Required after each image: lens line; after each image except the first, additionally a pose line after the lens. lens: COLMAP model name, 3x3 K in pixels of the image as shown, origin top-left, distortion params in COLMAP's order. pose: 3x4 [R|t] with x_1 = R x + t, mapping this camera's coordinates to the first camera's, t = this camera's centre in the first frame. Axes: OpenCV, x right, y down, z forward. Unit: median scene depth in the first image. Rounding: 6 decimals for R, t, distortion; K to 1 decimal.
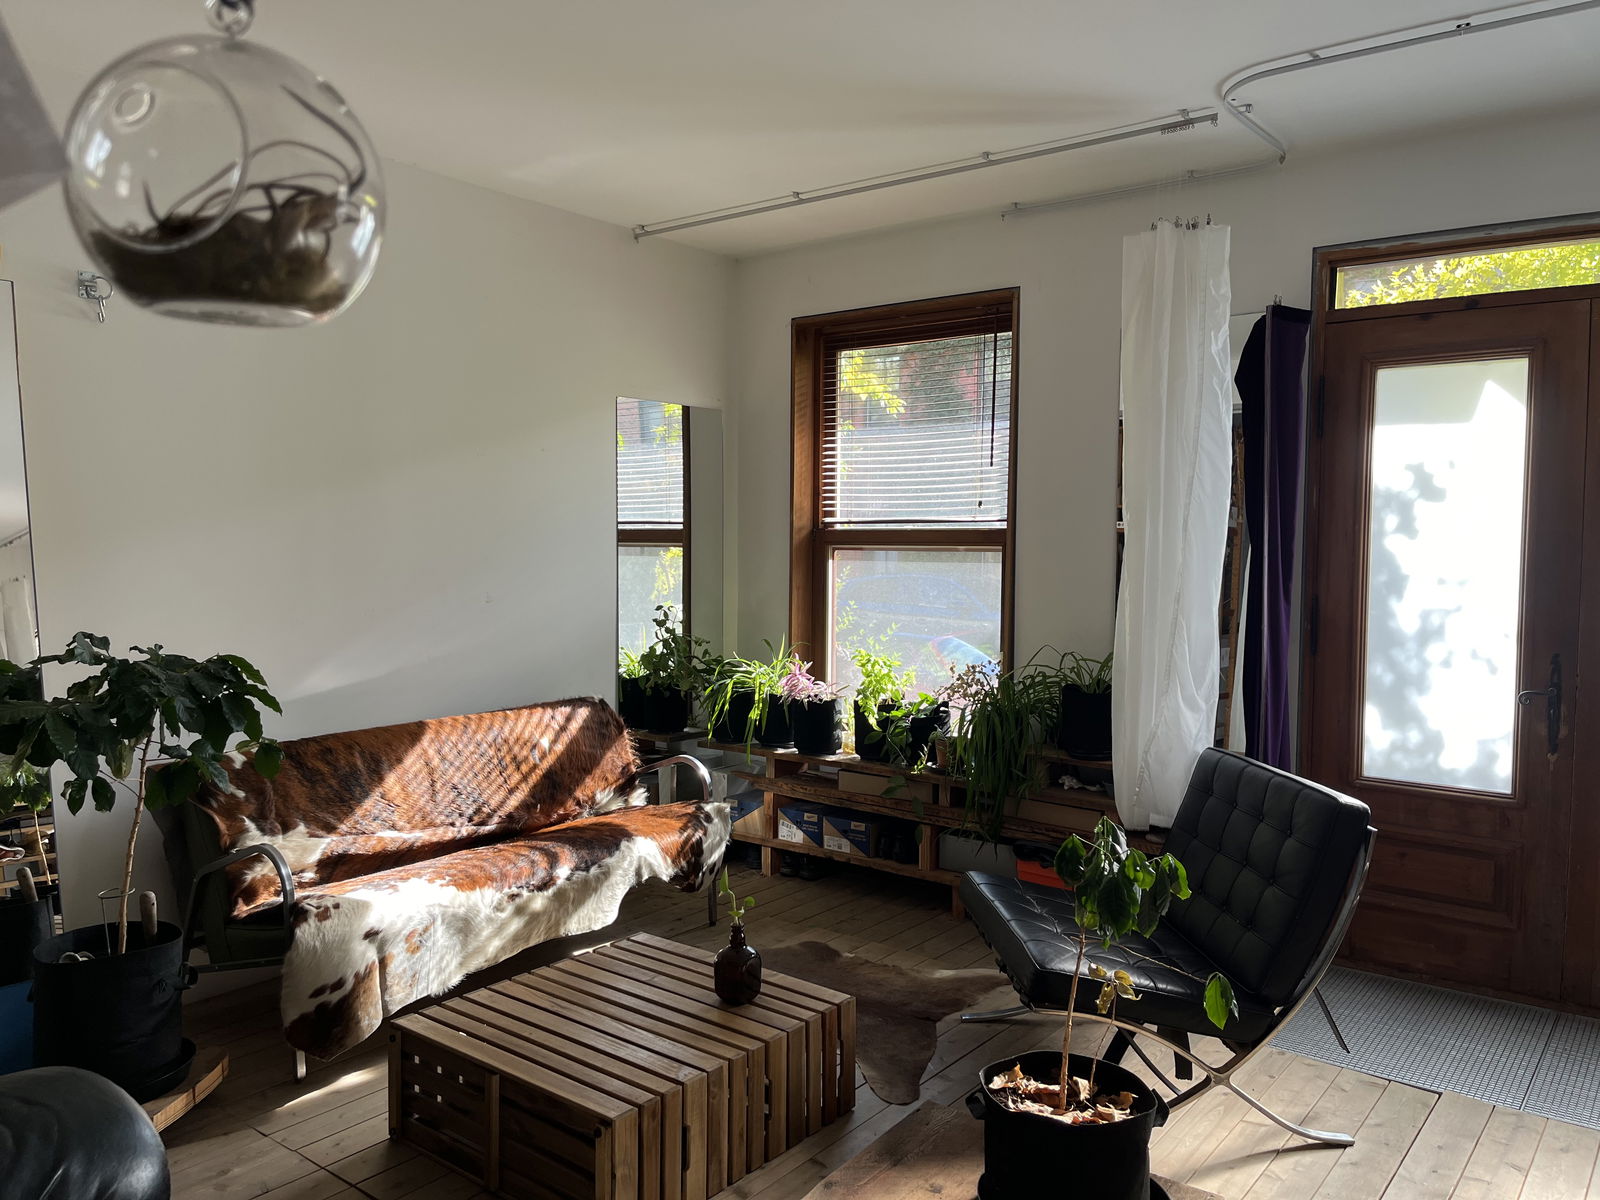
lens RADIAL K [[1206.0, 0, 800.1], [0, 1206.0, 599.7], [0, 0, 1]] dist [-0.012442, -0.027291]
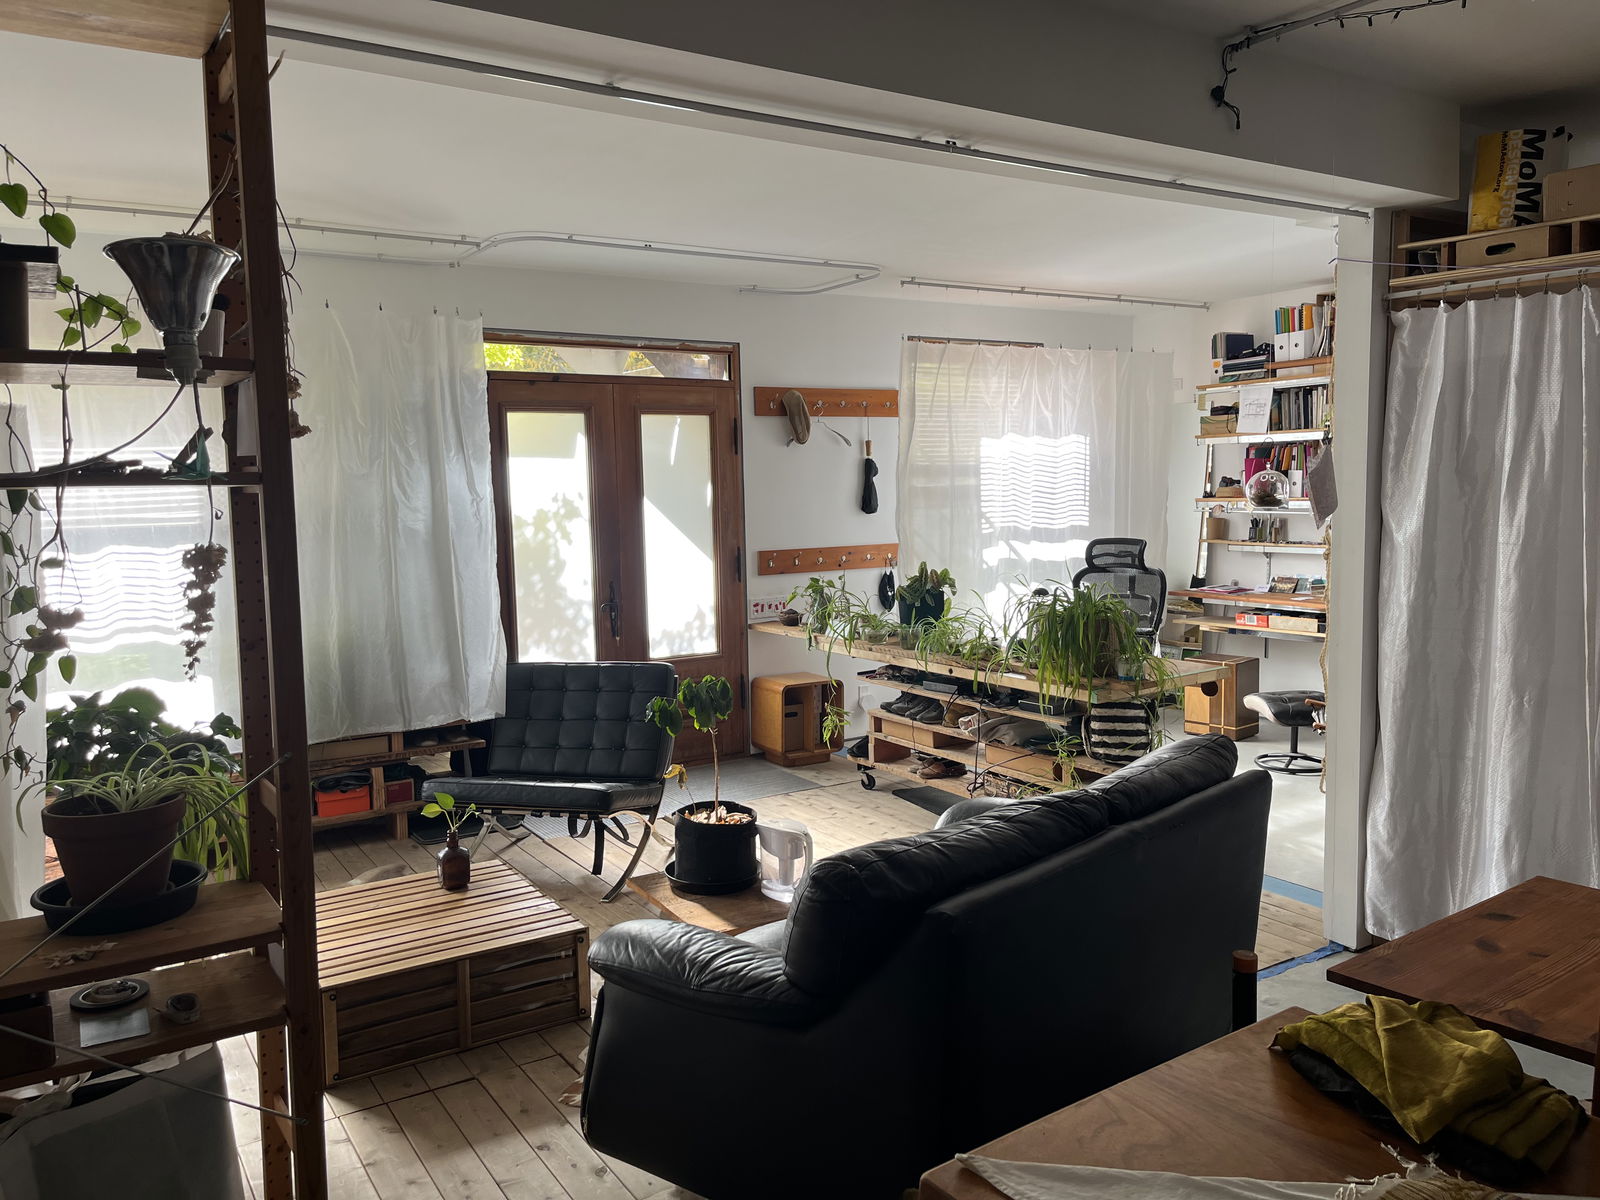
lens RADIAL K [[1206.0, 0, 801.0], [0, 1206.0, 604.3], [0, 0, 1]] dist [-0.012442, -0.027291]
pose [[0.310855, -0.104049, 0.944745, -0.969302], [0.068393, 0.993862, 0.086955, -0.058351], [-0.947993, 0.037583, 0.316063, 0.161509]]
